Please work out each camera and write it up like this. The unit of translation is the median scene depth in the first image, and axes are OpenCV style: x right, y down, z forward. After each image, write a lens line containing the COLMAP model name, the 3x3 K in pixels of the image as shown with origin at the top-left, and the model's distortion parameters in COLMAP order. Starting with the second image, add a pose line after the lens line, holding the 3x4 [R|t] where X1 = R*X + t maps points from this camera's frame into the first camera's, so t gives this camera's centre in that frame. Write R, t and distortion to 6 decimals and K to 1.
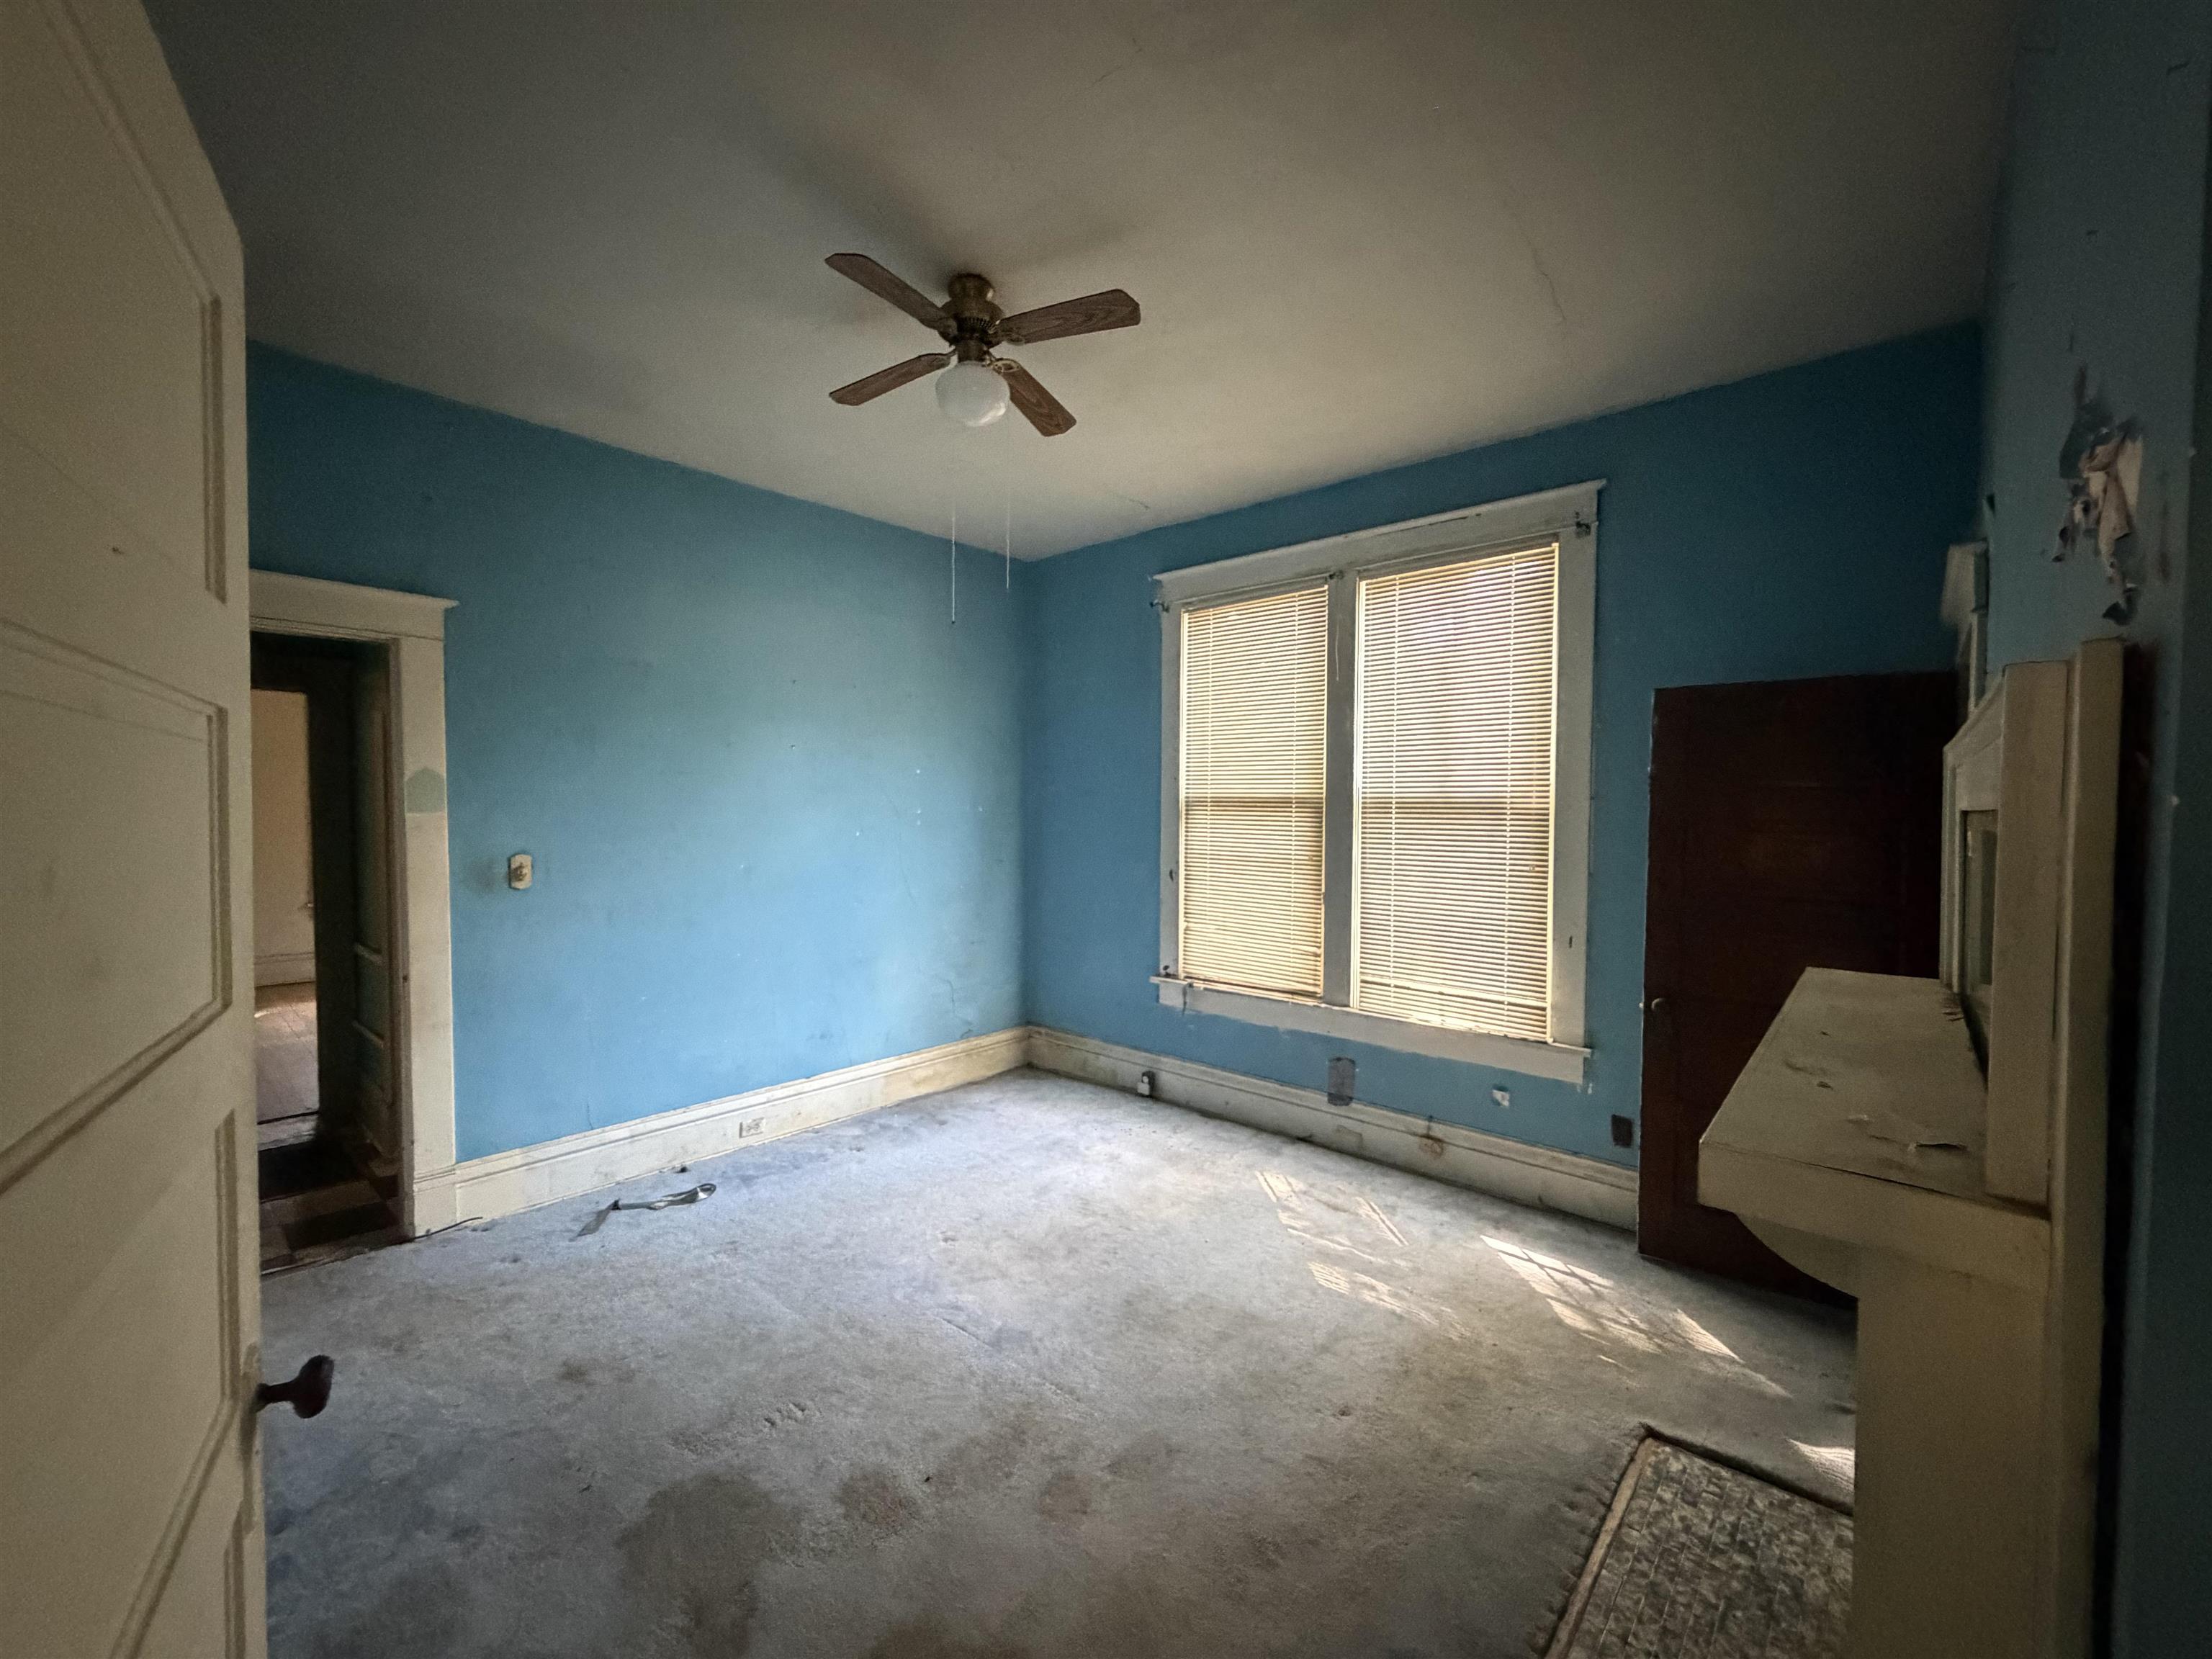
lens RADIAL K [[883.6, 0, 1117.6], [0, 883.6, 834.0], [0, 0, 1]] dist [-0.005853, 0.000409]
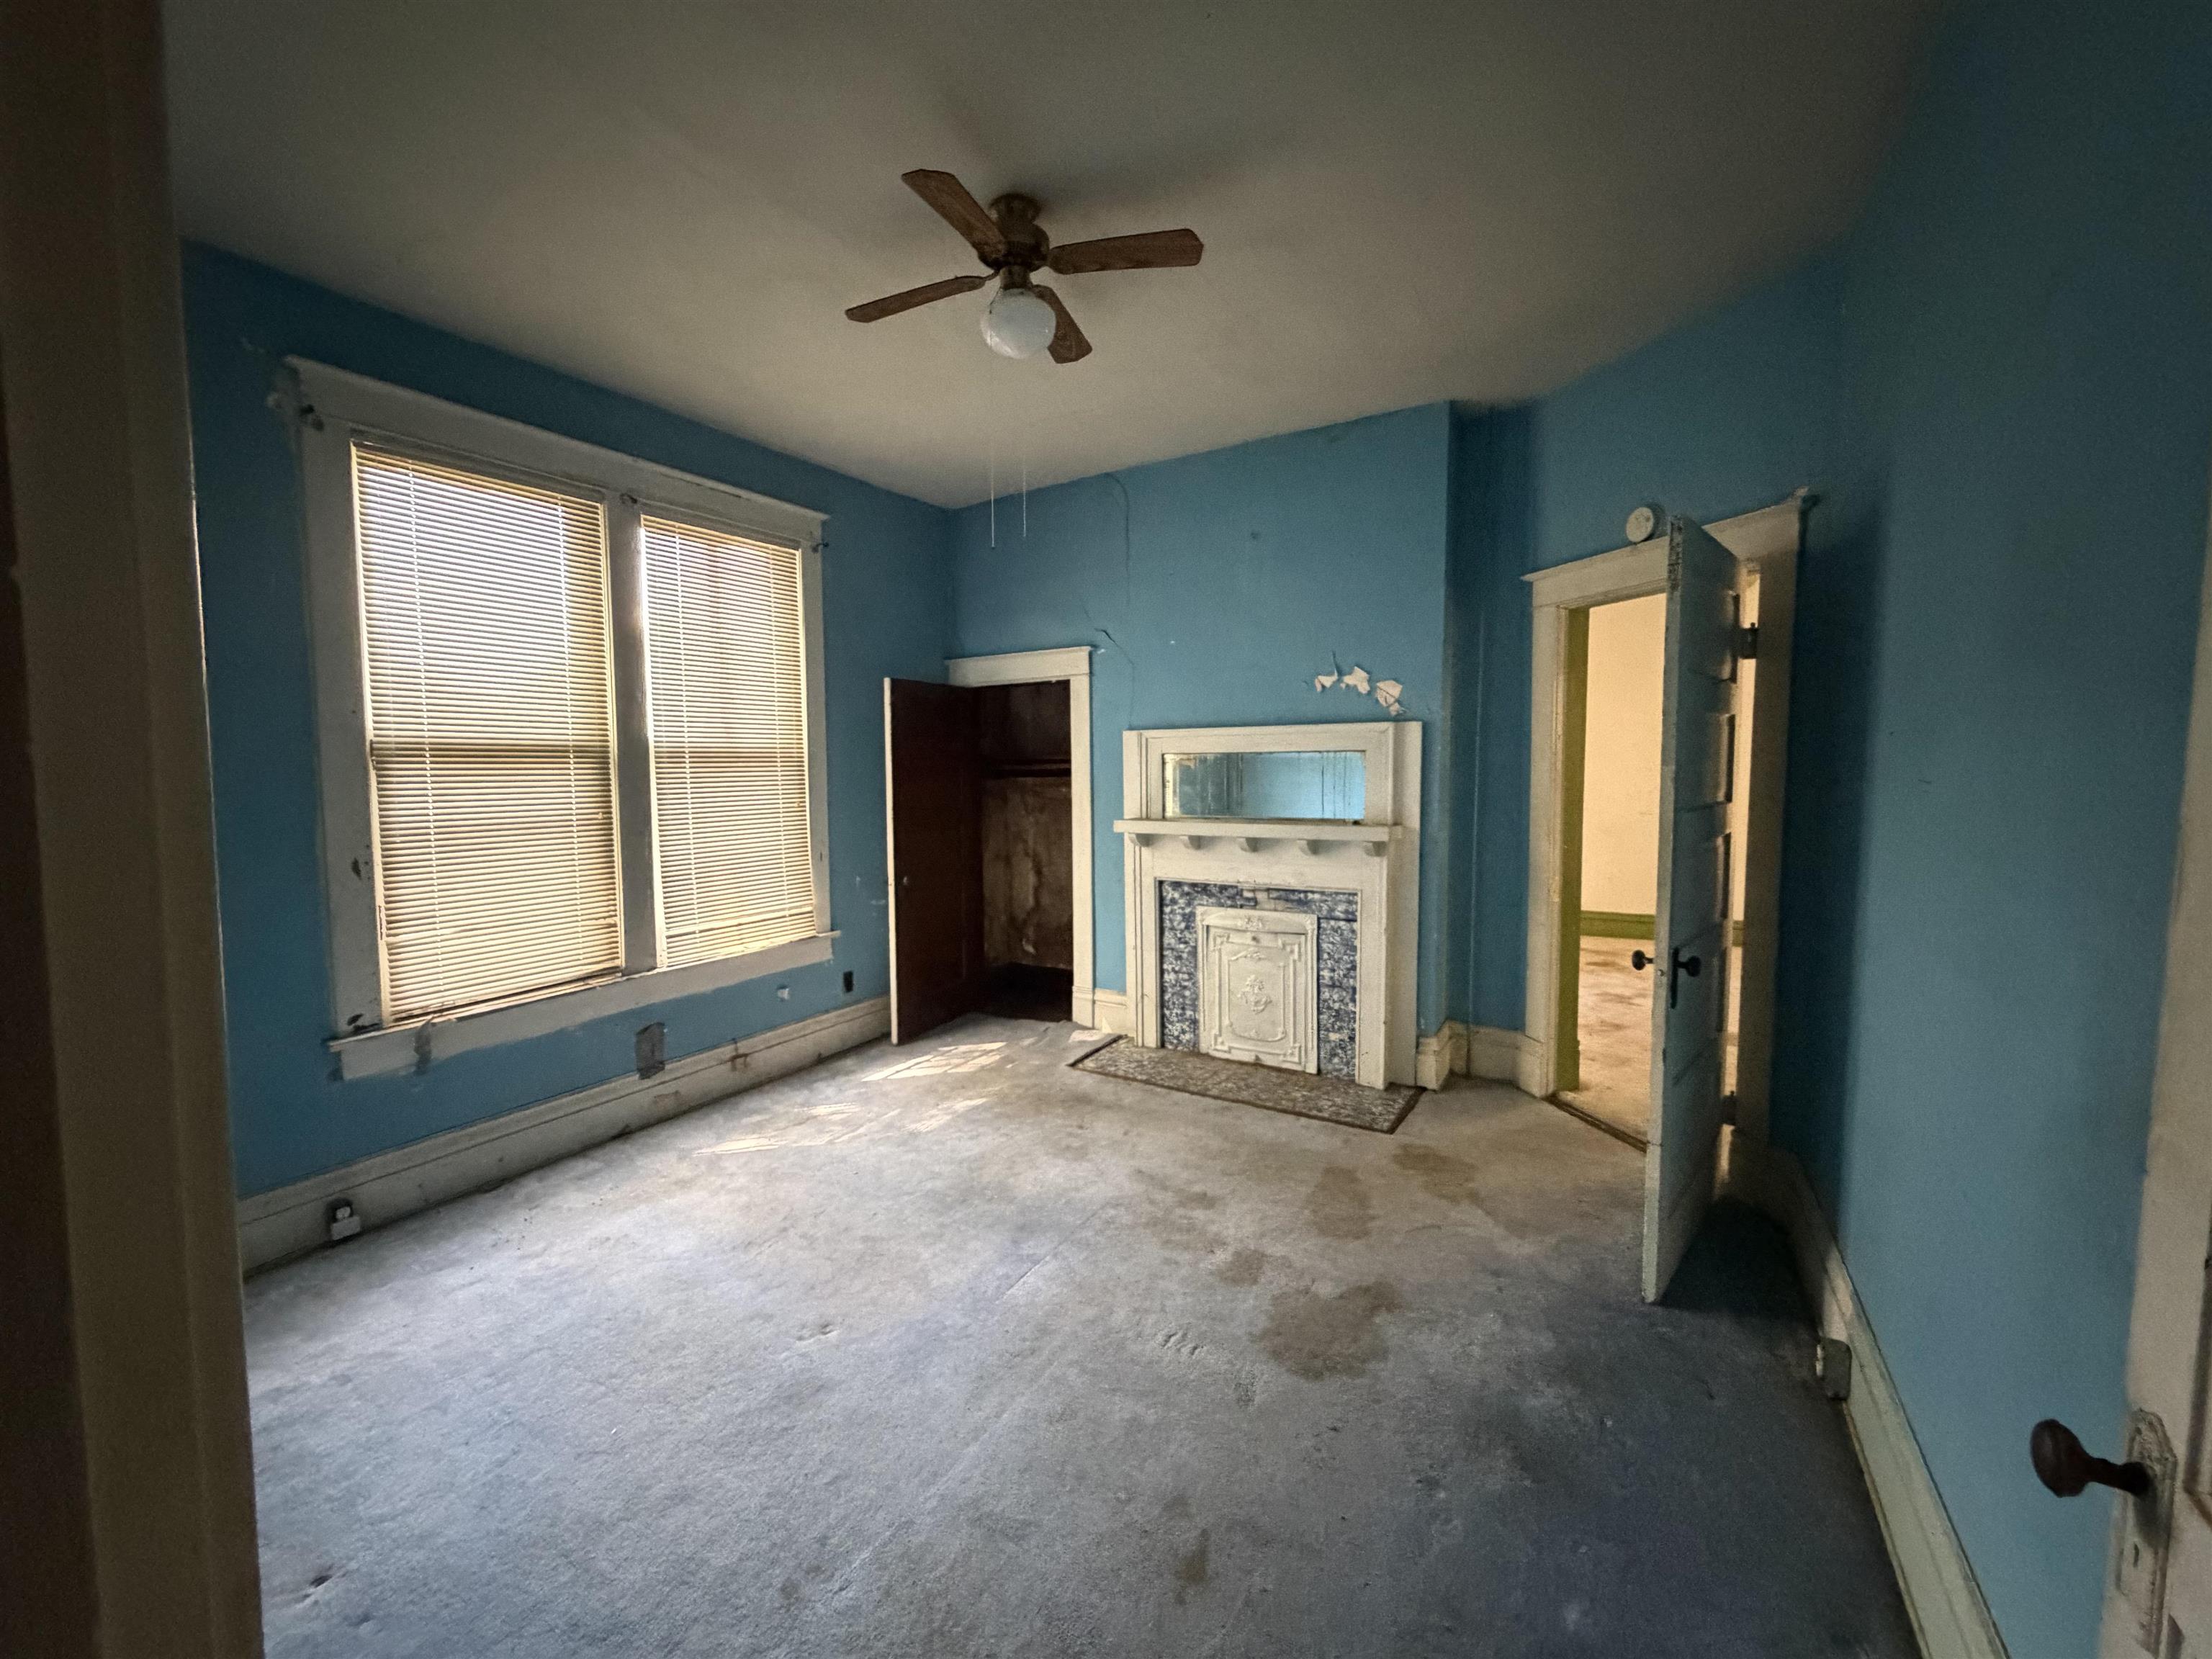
lens RADIAL K [[883.6, 0, 1115.7], [0, 883.6, 822.1], [0, 0, 1]] dist [-0.005853, 0.000409]
pose [[-0.187109, -0.076744, 0.979337, -0.758429], [0.032028, 0.995937, 0.084164, -0.024376], [-0.981817, 0.047114, -0.183891, 0.696551]]
